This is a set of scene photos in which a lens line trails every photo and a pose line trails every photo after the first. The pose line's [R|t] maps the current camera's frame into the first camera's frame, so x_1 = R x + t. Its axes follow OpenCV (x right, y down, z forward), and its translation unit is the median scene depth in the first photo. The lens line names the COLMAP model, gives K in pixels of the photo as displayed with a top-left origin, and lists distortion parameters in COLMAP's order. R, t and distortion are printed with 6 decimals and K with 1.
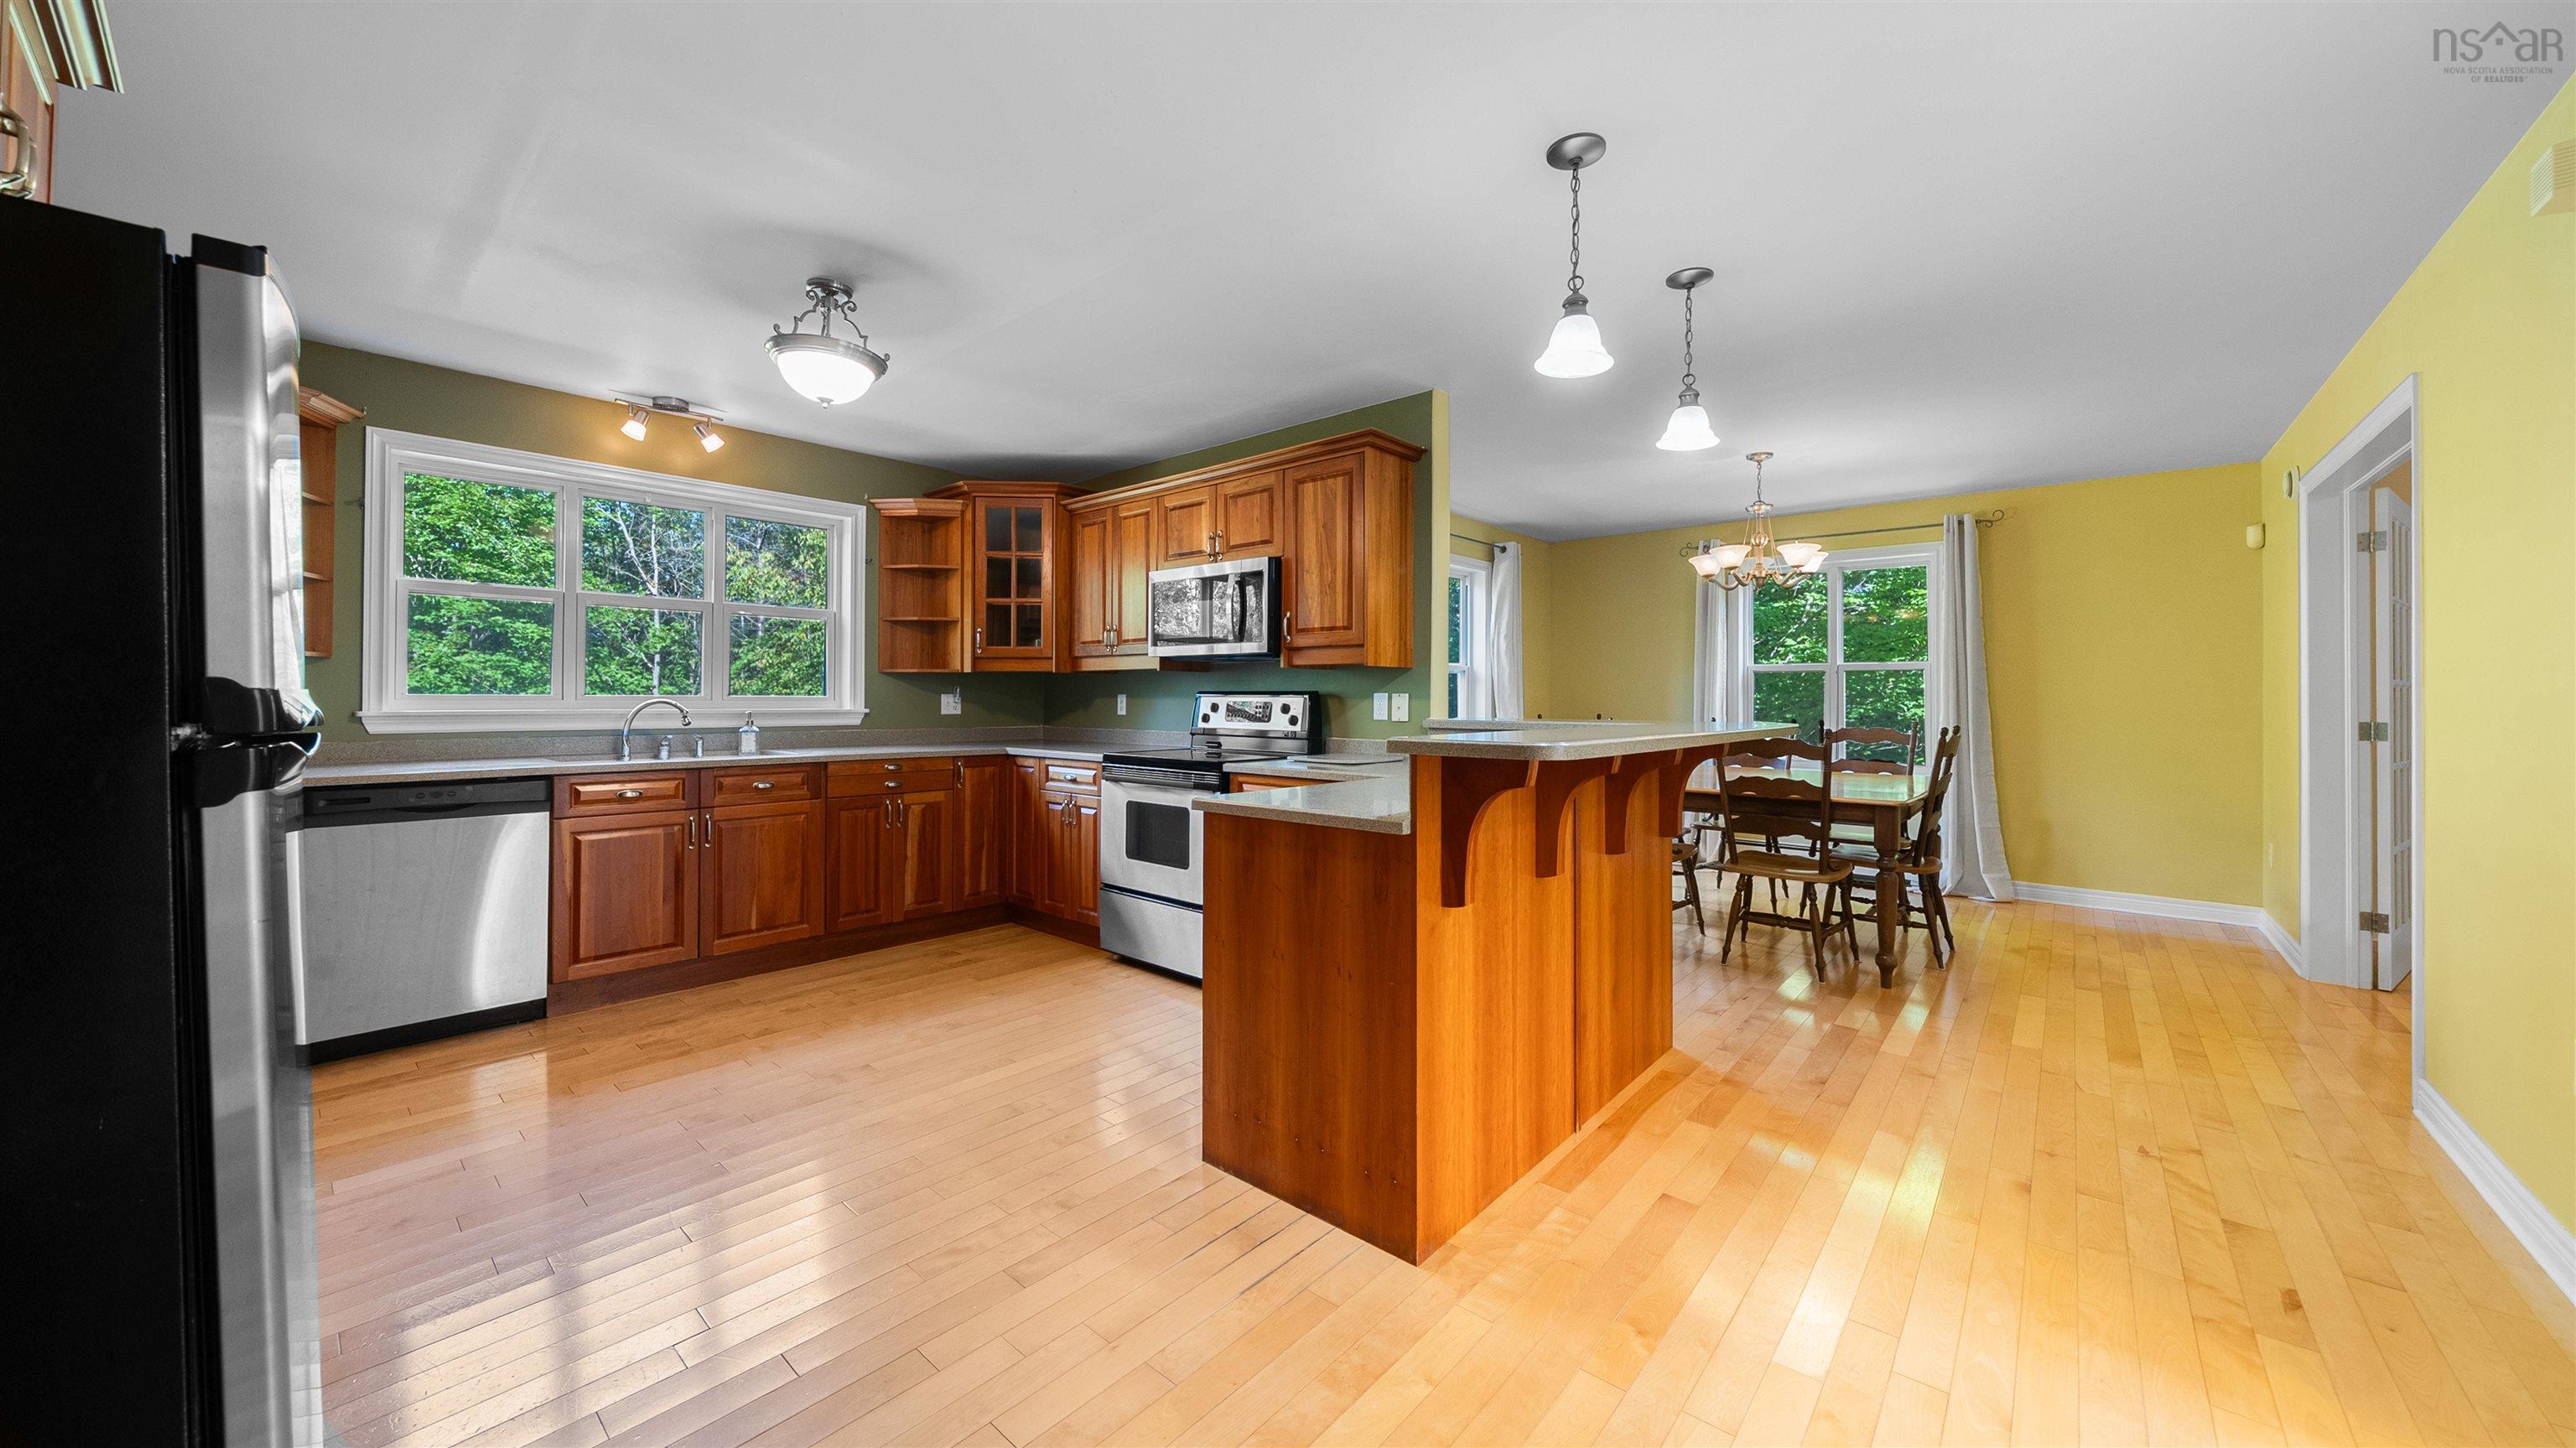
lens RADIAL K [[899.1, 0, 1292.5], [0, 899.1, 695.3], [0, 0, 1]] dist [-0.002487, -0.000156]
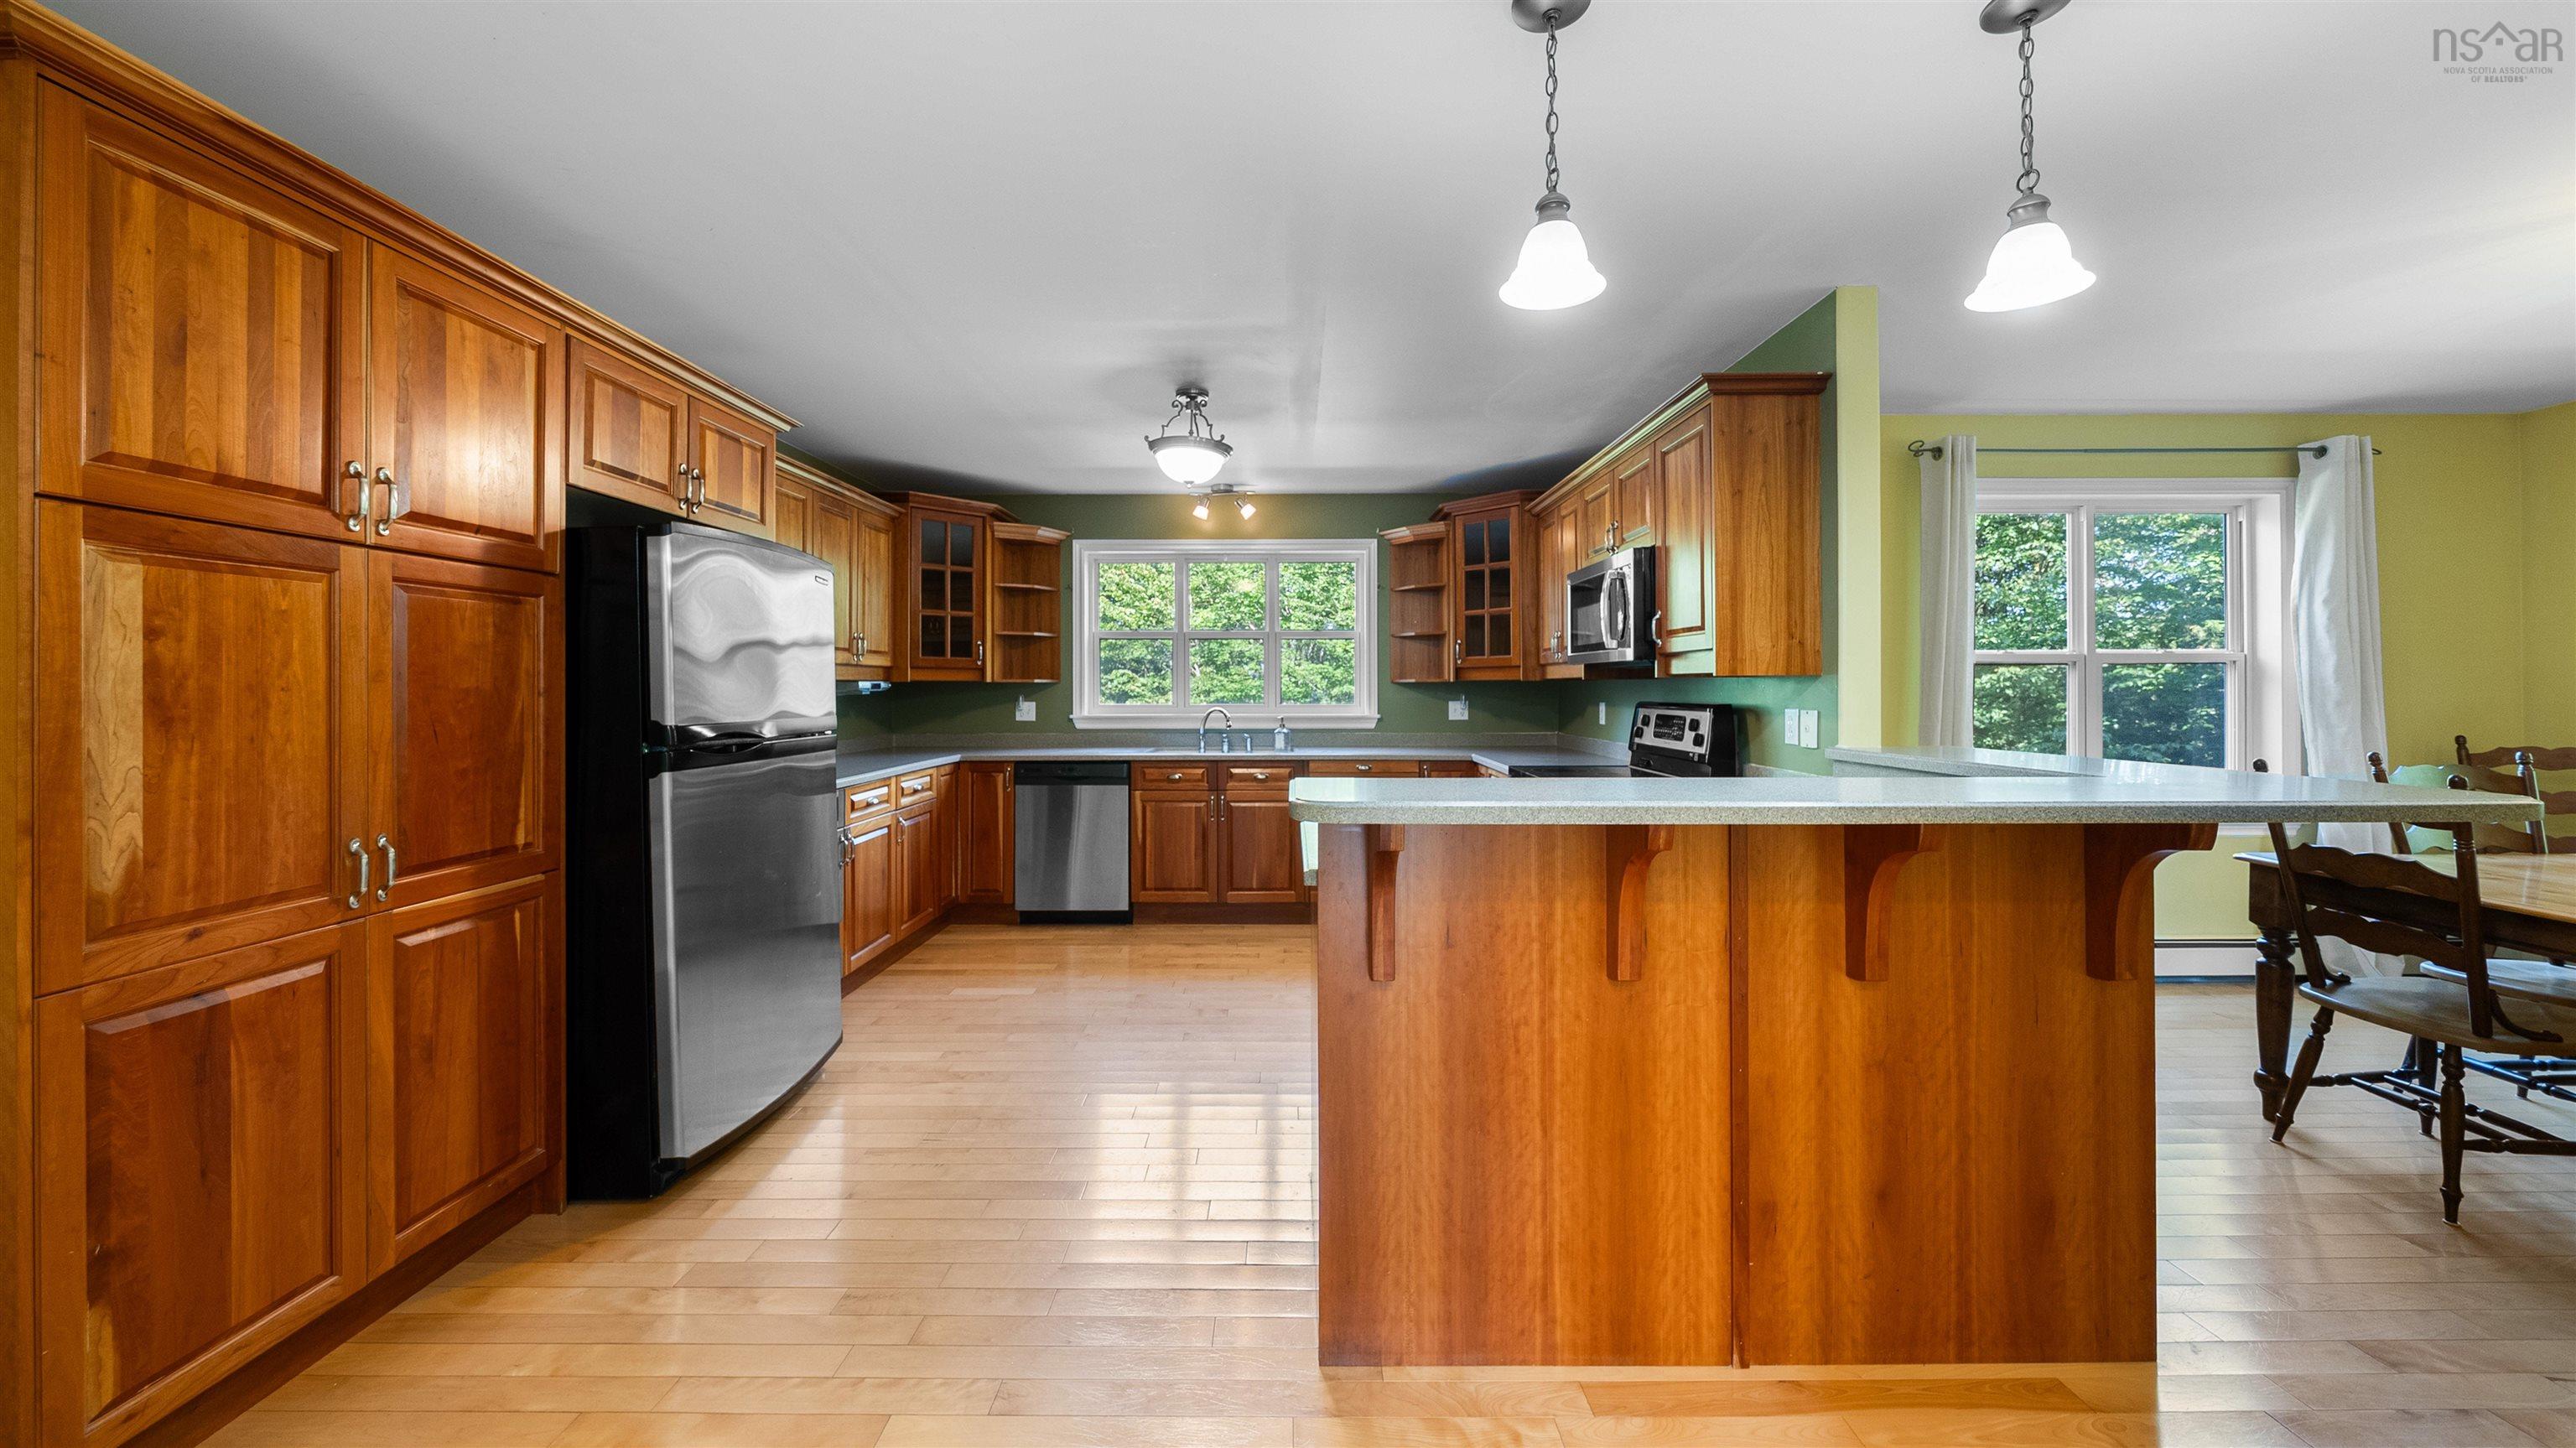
lens RADIAL K [[902.2, 0, 1292.9], [0, 902.2, 684.4], [0, 0, 1]] dist [-0.000870, -0.000061]
pose [[0.659572, -0.009296, -0.751584, 0.354624], [0.007718, 0.999955, -0.005595, -0.019502], [0.751602, -0.002111, 0.659614, 0.169299]]
